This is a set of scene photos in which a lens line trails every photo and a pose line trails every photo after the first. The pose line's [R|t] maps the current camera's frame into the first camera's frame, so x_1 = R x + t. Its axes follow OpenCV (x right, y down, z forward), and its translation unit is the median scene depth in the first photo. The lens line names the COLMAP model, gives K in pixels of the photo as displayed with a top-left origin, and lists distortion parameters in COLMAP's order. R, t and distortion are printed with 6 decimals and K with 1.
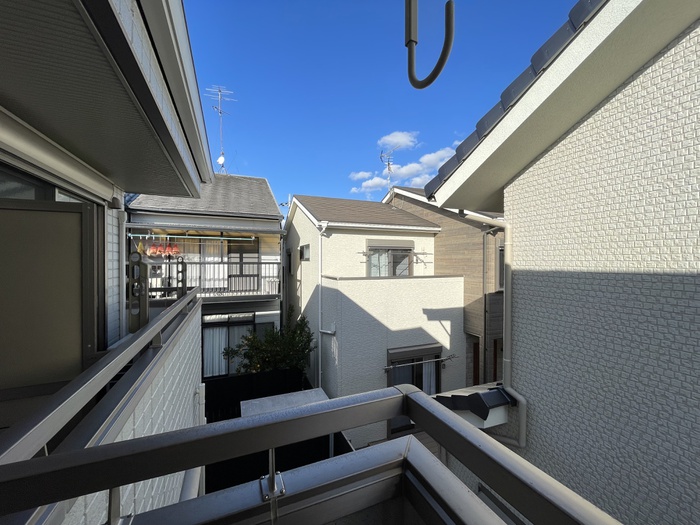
lens RADIAL K [[283.7, 0, 348.4], [0, 283.7, 263.3], [0, 0, 1]] dist [-0.001340, 0.000340]
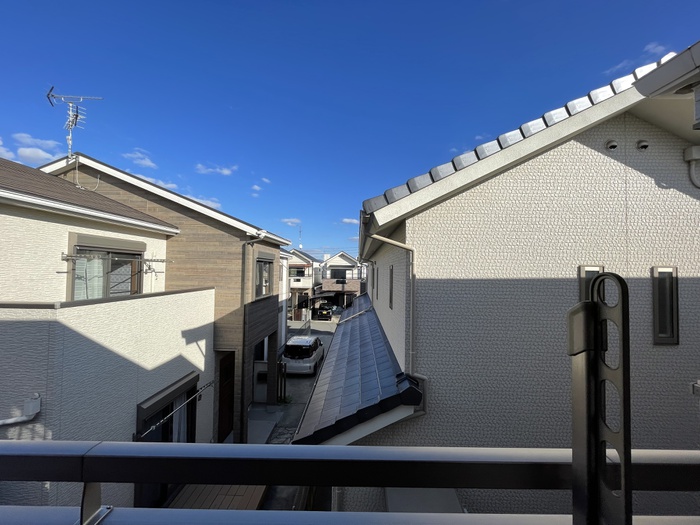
lens RADIAL K [[283.7, 0, 348.4], [0, 283.7, 263.3], [0, 0, 1]] dist [-0.001340, 0.000340]
pose [[0.387081, 0.028860, 0.921594, -0.253941], [-0.006392, 0.999570, -0.028617, -0.008998], [-0.922023, 0.005186, 0.387099, 0.255146]]
